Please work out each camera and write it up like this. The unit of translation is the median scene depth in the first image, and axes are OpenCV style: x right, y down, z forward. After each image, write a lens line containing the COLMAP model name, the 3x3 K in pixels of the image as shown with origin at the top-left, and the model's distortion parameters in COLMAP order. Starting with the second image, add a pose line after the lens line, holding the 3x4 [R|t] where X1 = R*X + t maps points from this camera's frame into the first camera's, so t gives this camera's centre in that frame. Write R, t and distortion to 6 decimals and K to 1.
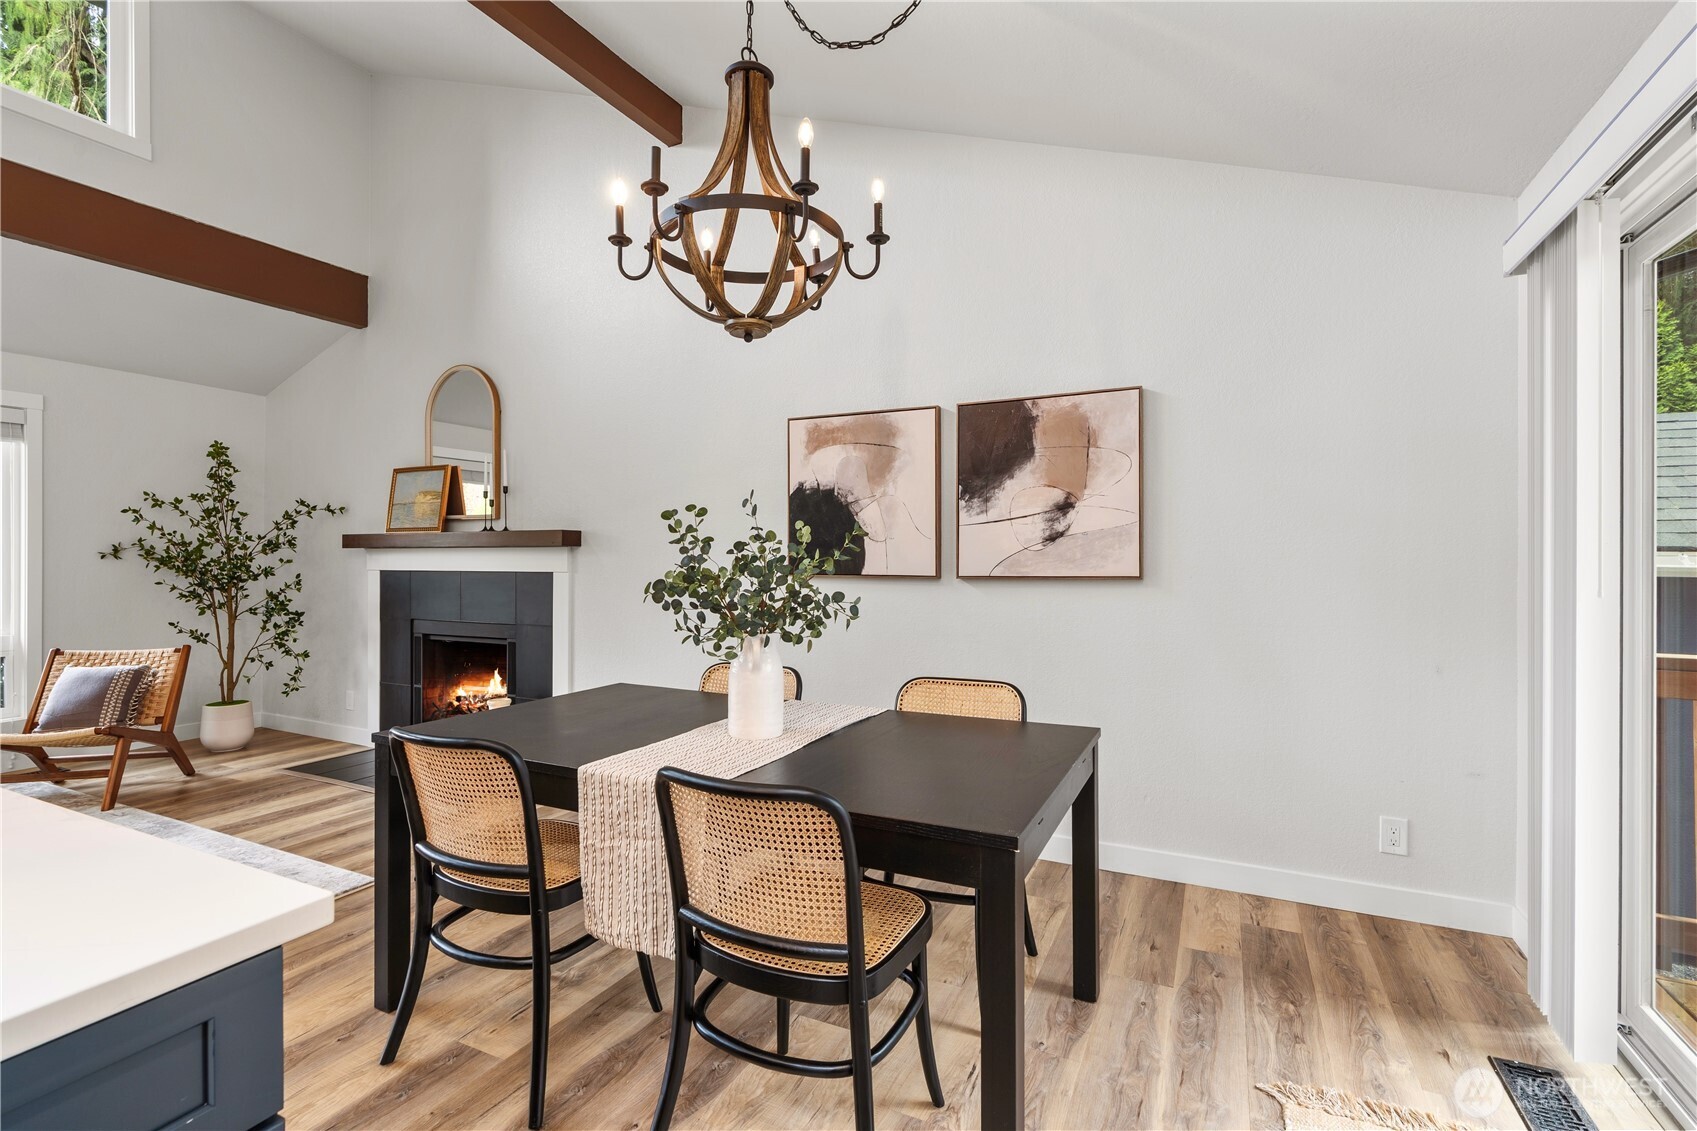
lens RADIAL K [[783.6, 0, 838.7], [0, 783.6, 557.9], [0, 0, 1]] dist [0.003741, 0.000367]
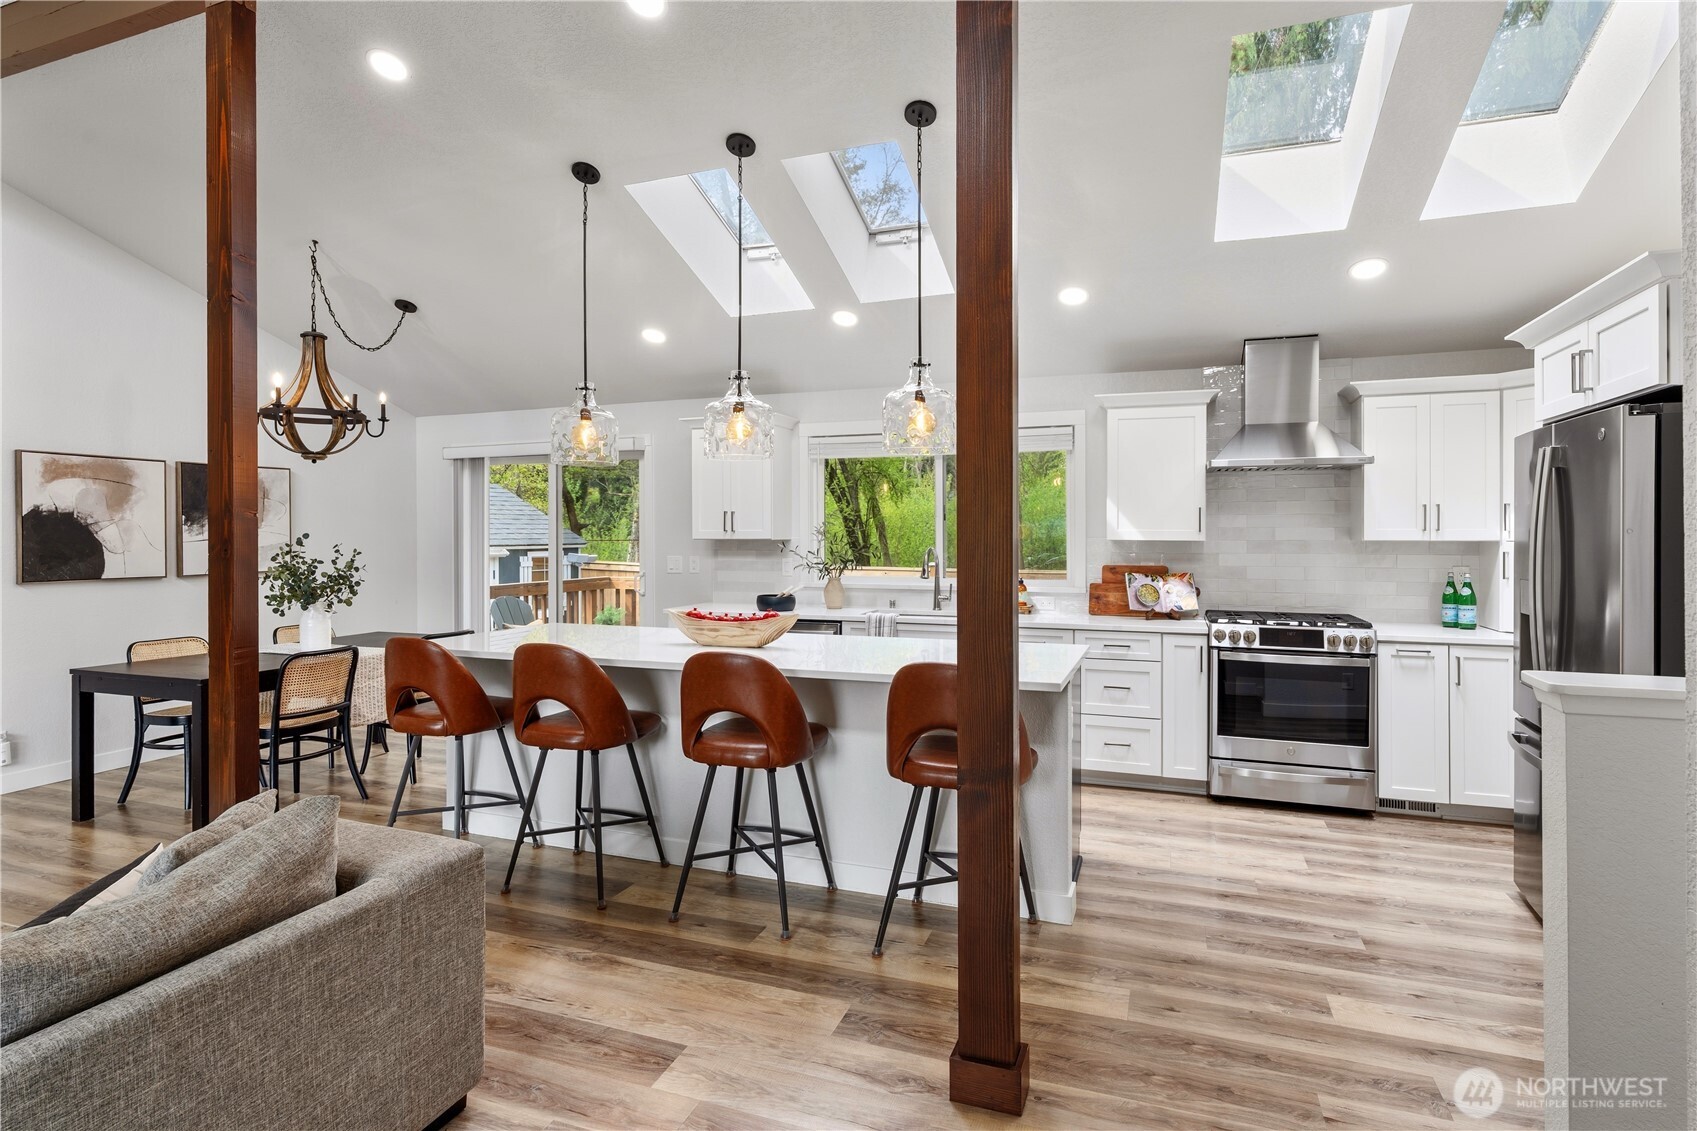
lens RADIAL K [[861.6, 0, 847.8], [0, 861.6, 539.2], [0, 0, 1]] dist [-0.009454, 0.004089]
pose [[-0.097660, -0.005832, 0.995203, -1.522167], [0.004952, 0.999968, 0.006346, -0.047573], [-0.995208, 0.005548, -0.097628, -0.114852]]
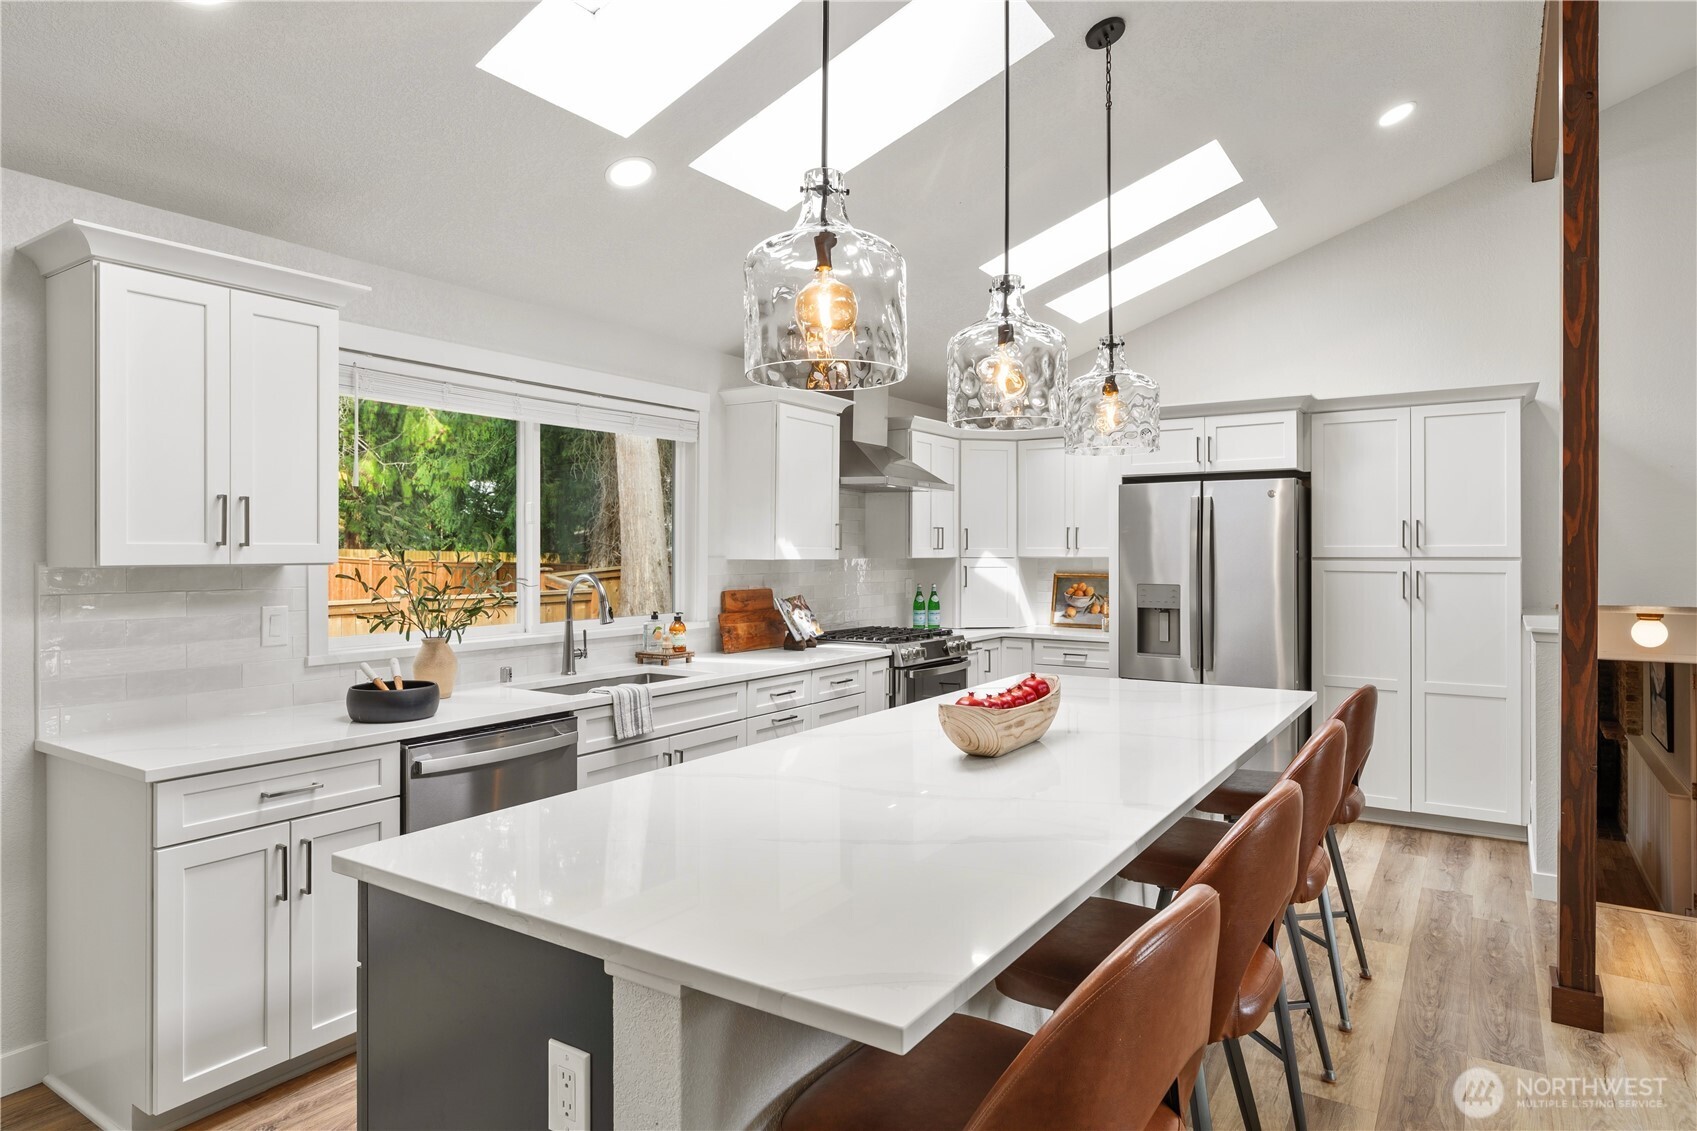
lens RADIAL K [[989.8, 0, 839.6], [0, 989.8, 555.9], [0, 0, 1]] dist [0.005543, 0.003529]
pose [[-0.991972, -0.004486, 0.126381, -0.422162], [-0.003143, 0.999937, 0.010822, -0.054904], [-0.126421, 0.010337, -0.991923, 0.645525]]
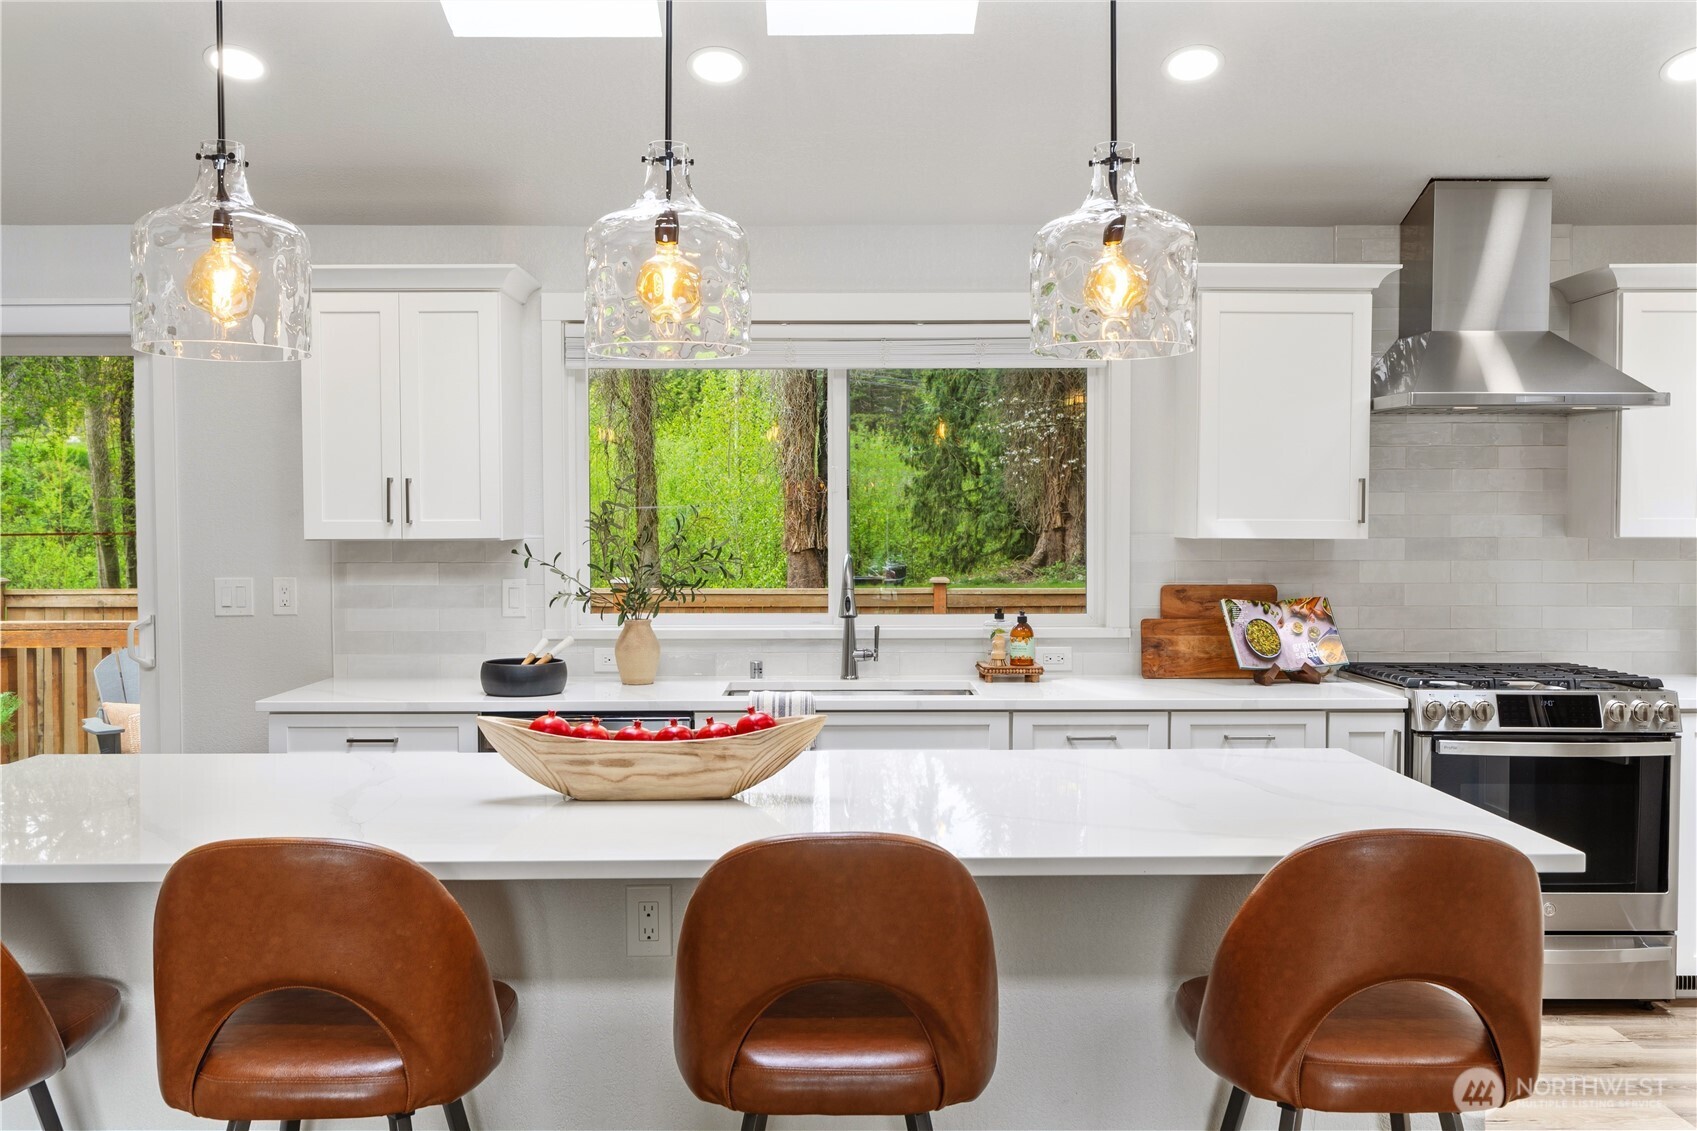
lens RADIAL K [[1484.3, 0, 851.3], [0, 1484.3, 576.2], [0, 0, 1]] dist [0.000587, 0.001894]
pose [[-0.442172, -0.032158, 0.896353, -1.191529], [0.005440, 0.999243, 0.038532, -0.054027], [-0.896914, 0.021914, -0.441662, 0.166763]]
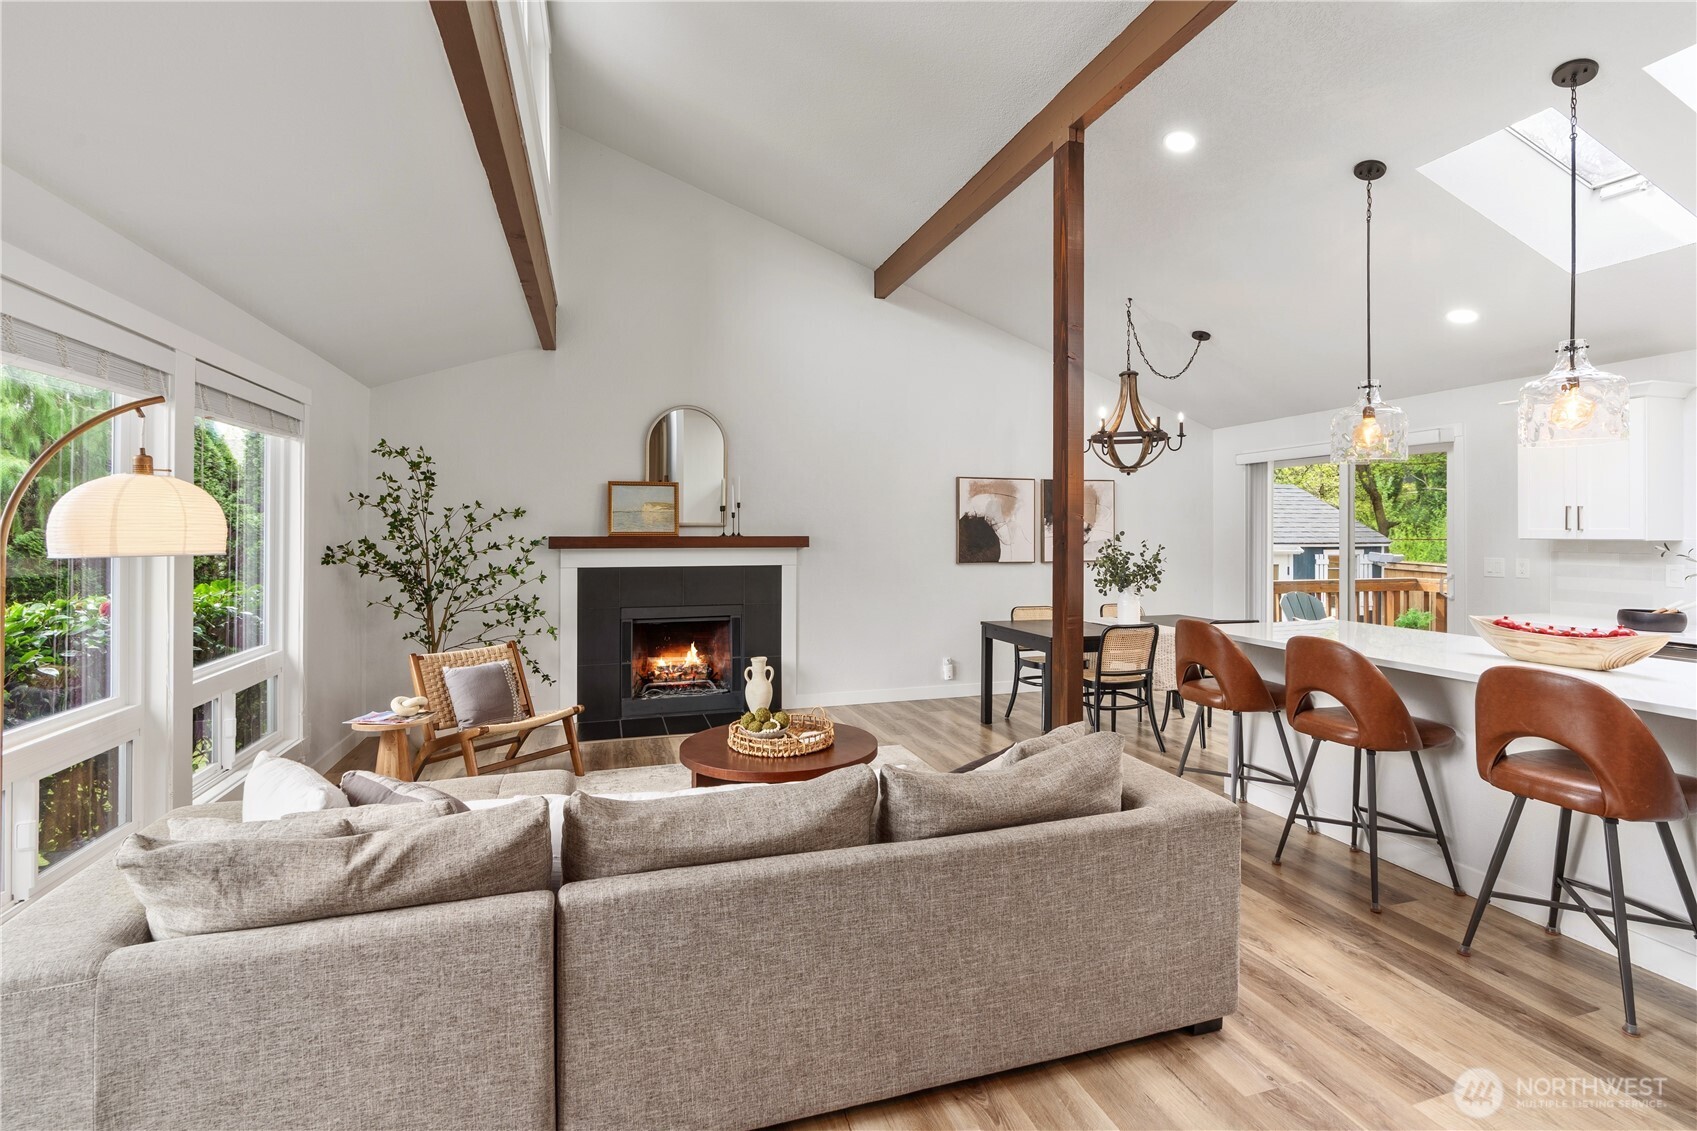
lens RADIAL K [[783.6, 0, 866.9], [0, 783.6, 529.3], [0, 0, 1]] dist [0.003741, 0.000367]
pose [[0.713292, 0.003572, 0.700858, -1.548378], [0.000725, 0.999983, -0.005835, -0.047751], [-0.700867, 0.004670, 0.713277, -0.154130]]
